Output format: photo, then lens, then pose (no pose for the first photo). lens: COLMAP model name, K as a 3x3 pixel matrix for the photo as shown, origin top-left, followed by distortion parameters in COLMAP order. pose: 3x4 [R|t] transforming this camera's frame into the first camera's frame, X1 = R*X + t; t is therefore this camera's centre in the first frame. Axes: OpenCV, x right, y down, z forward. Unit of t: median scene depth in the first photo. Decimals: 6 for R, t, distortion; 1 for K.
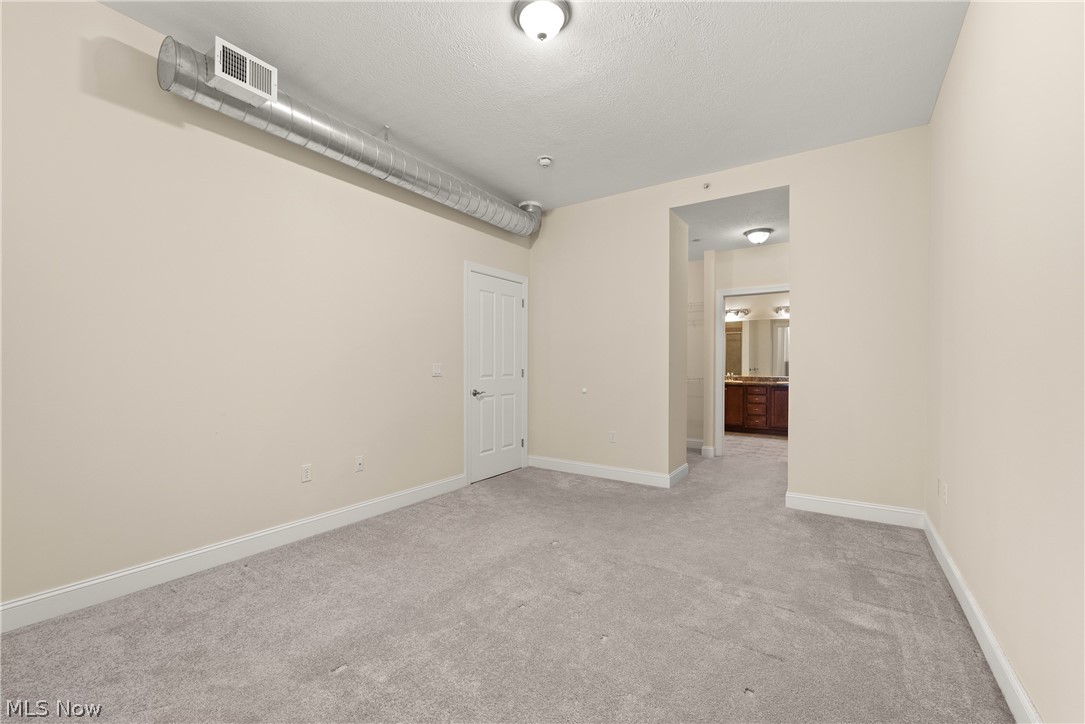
lens RADIAL K [[459.0, 0, 540.3], [0, 459.0, 368.2], [0, 0, 1]] dist [0.007671, -0.002970]
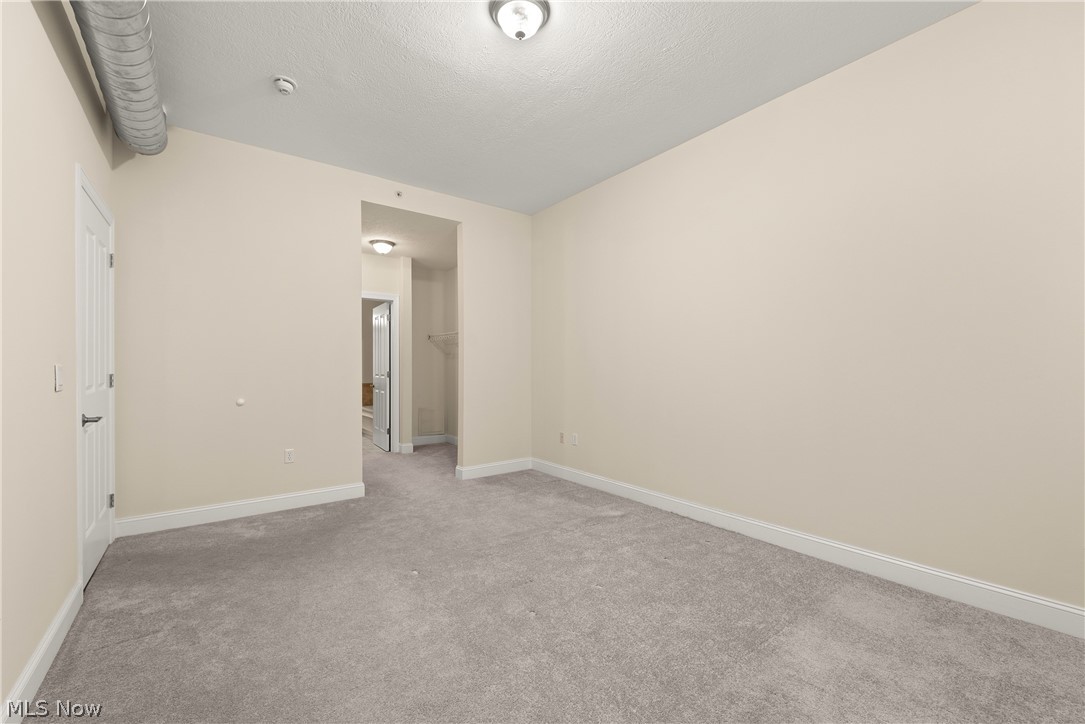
lens RADIAL K [[459.0, 0, 543.7], [0, 459.0, 365.1], [0, 0, 1]] dist [0.007671, -0.002970]
pose [[0.309065, -0.000231, 0.951041, -0.510940], [0.010665, 0.999938, -0.003222, -0.001743], [-0.950981, 0.011139, 0.309048, 0.358436]]
